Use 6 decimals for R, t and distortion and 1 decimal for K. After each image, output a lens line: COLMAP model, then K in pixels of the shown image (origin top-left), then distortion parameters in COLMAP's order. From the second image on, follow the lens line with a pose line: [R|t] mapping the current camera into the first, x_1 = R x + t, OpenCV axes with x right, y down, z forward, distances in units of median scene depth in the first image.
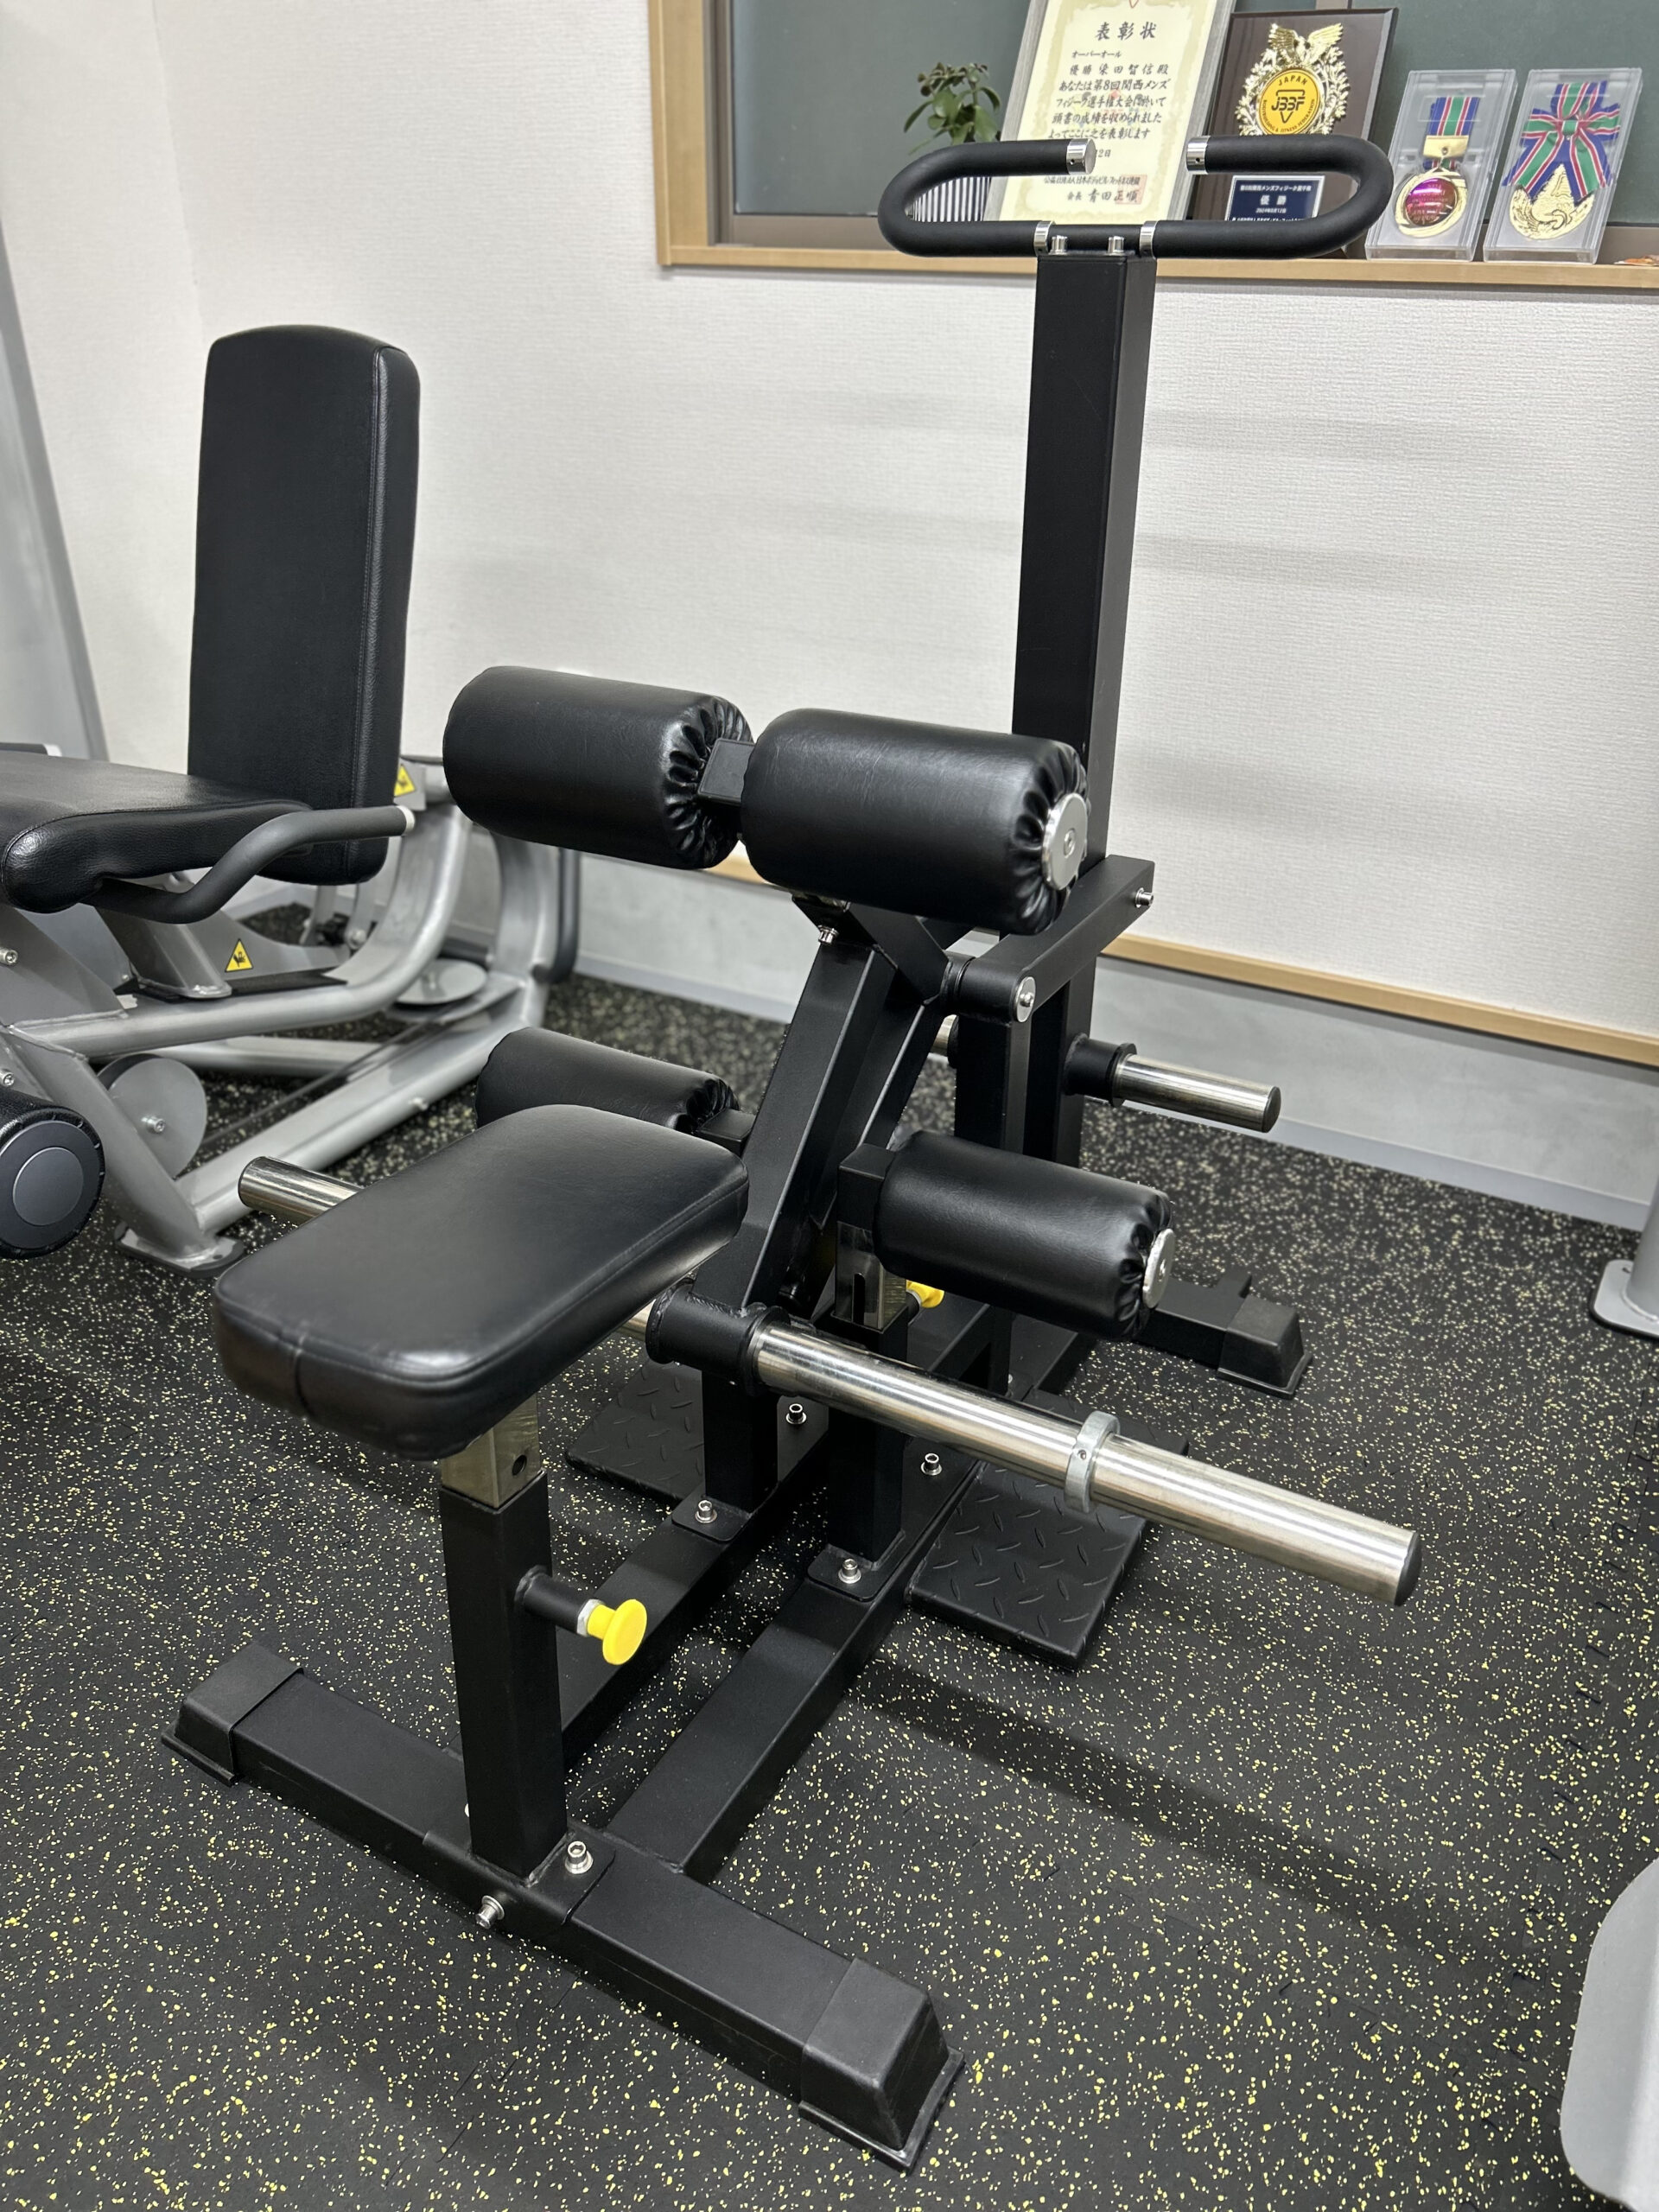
lens RADIAL K [[1662.6, 0, 835.5], [0, 1662.6, 1102.0], [0, 0, 1]] dist [0.007903, 0.000756]
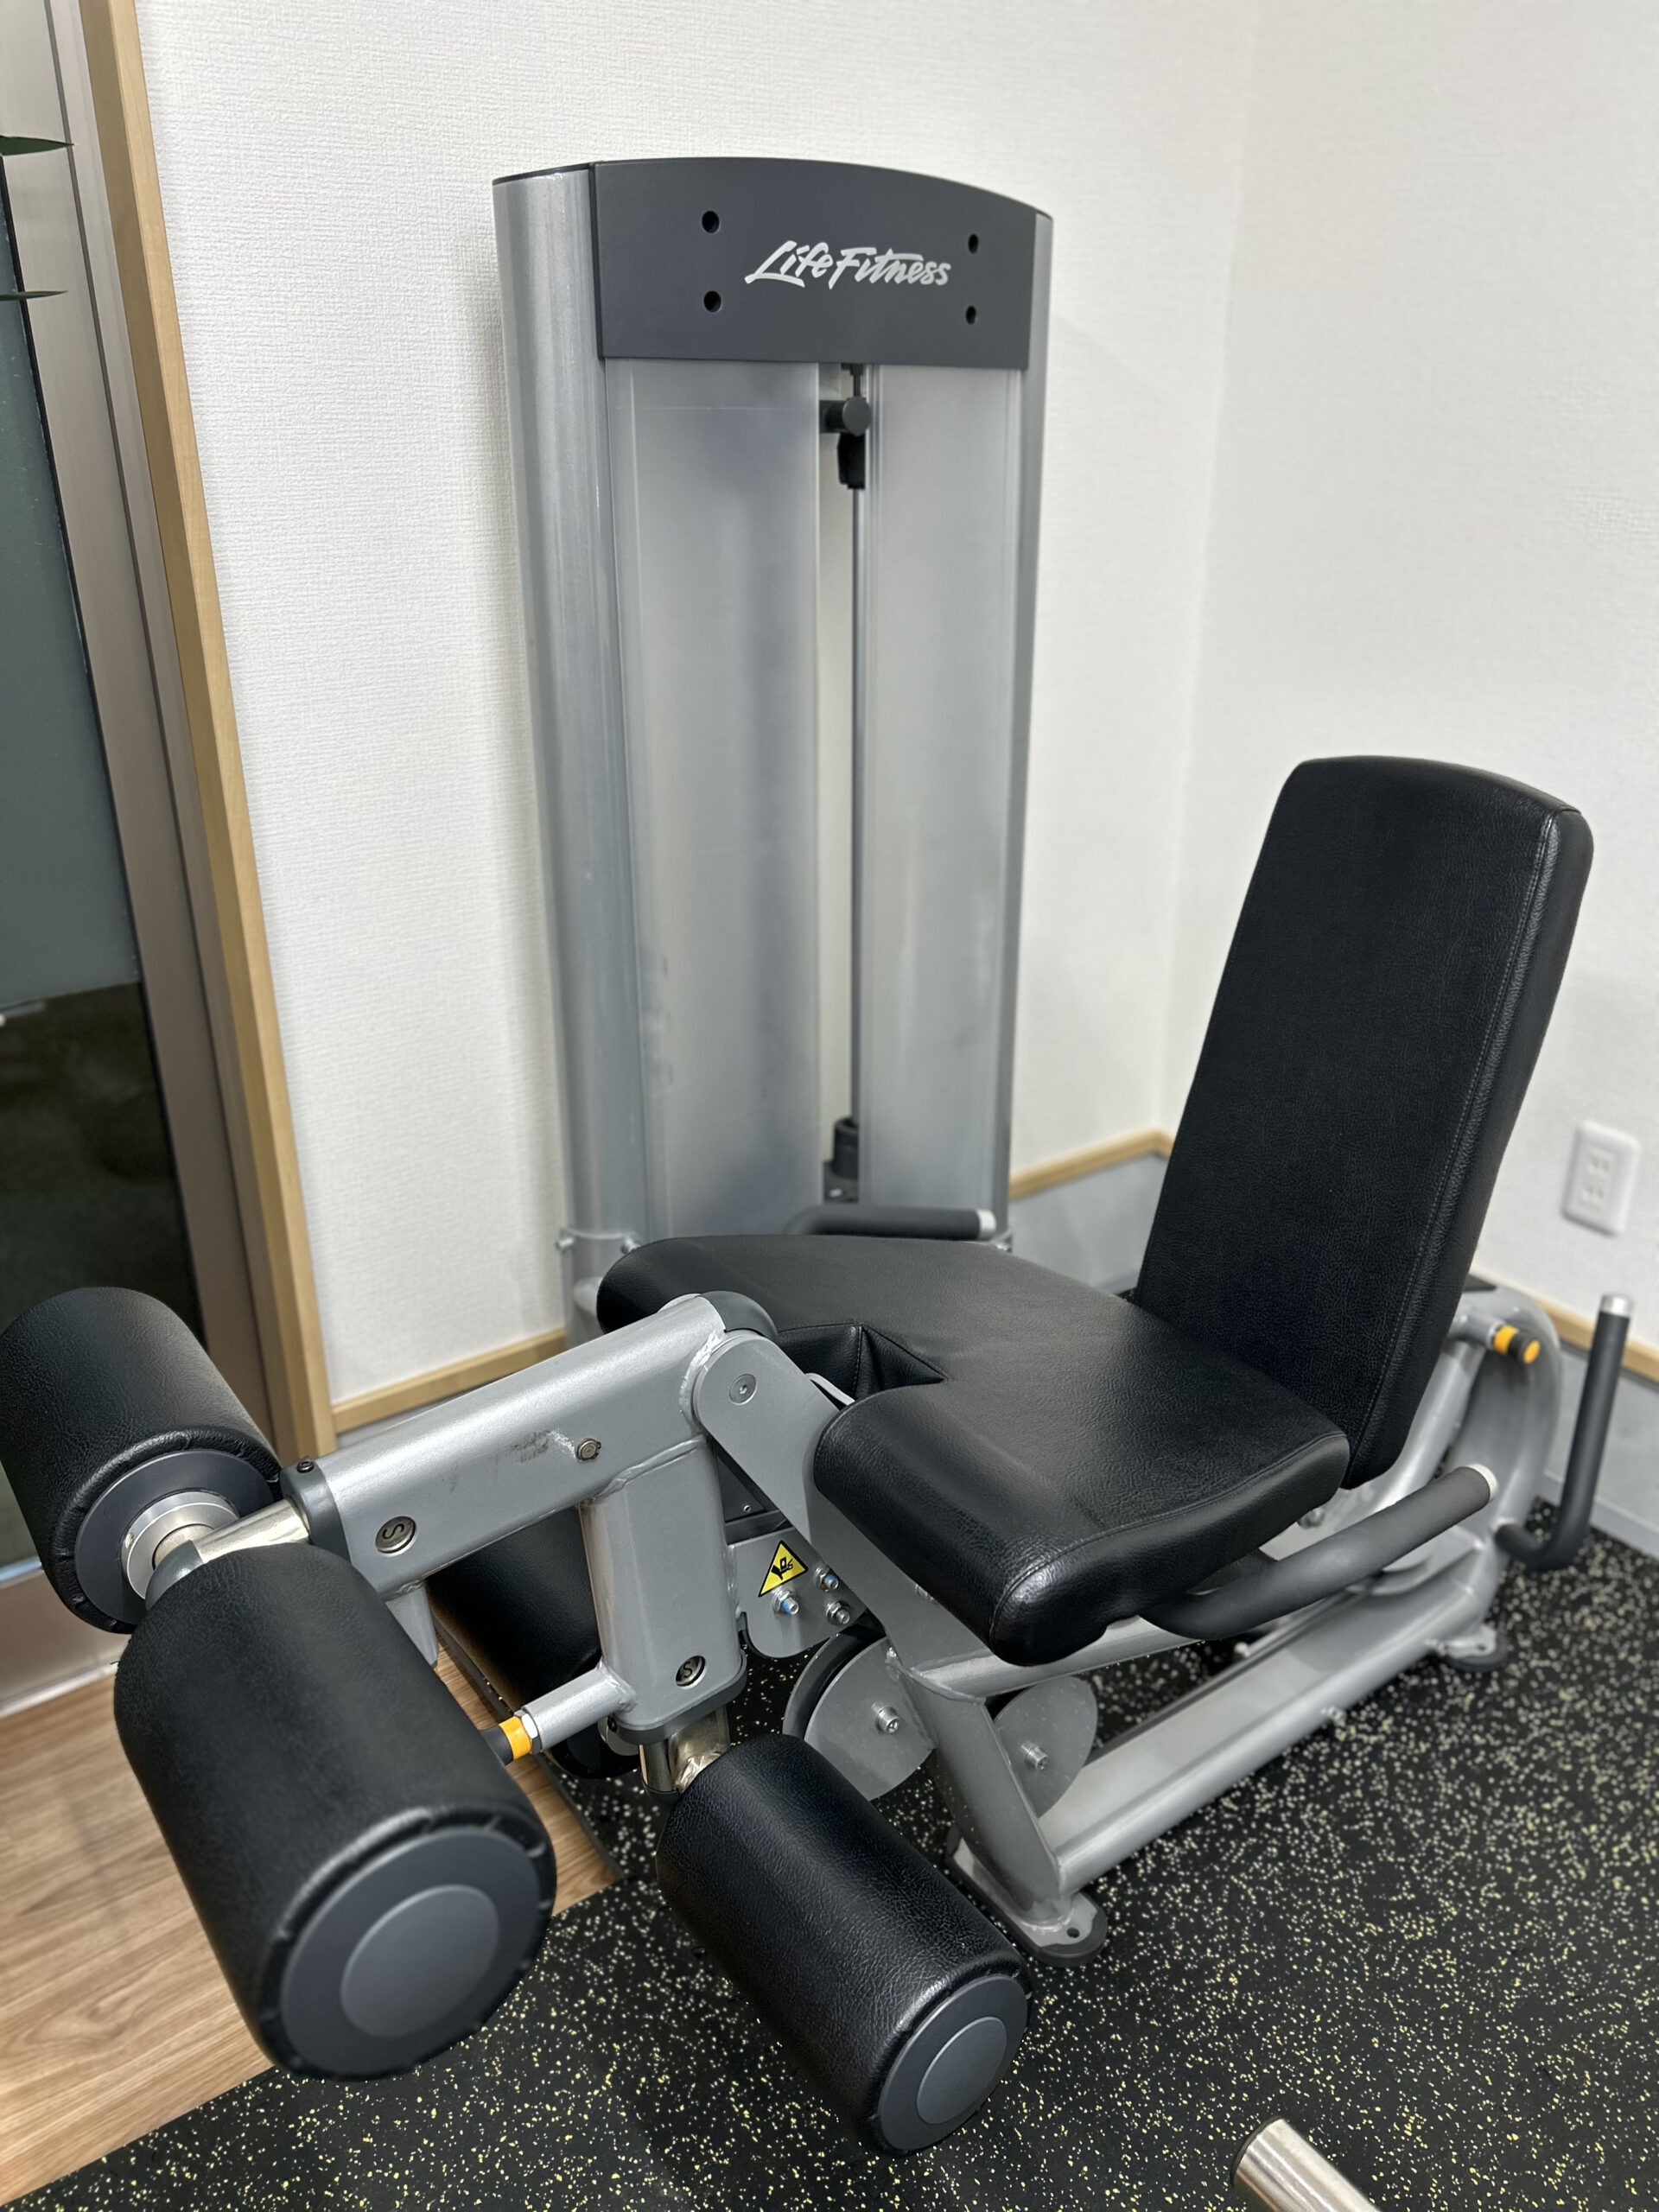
lens RADIAL K [[1662.6, 0, 829.6], [0, 1662.6, 1108.5], [0, 0, 1]] dist [0.007903, 0.000756]
pose [[0.906265, 0.159693, -0.391385, -0.236607], [-0.187636, 0.981652, -0.033945, -0.228029], [0.378783, 0.104201, 0.919601, 0.226288]]
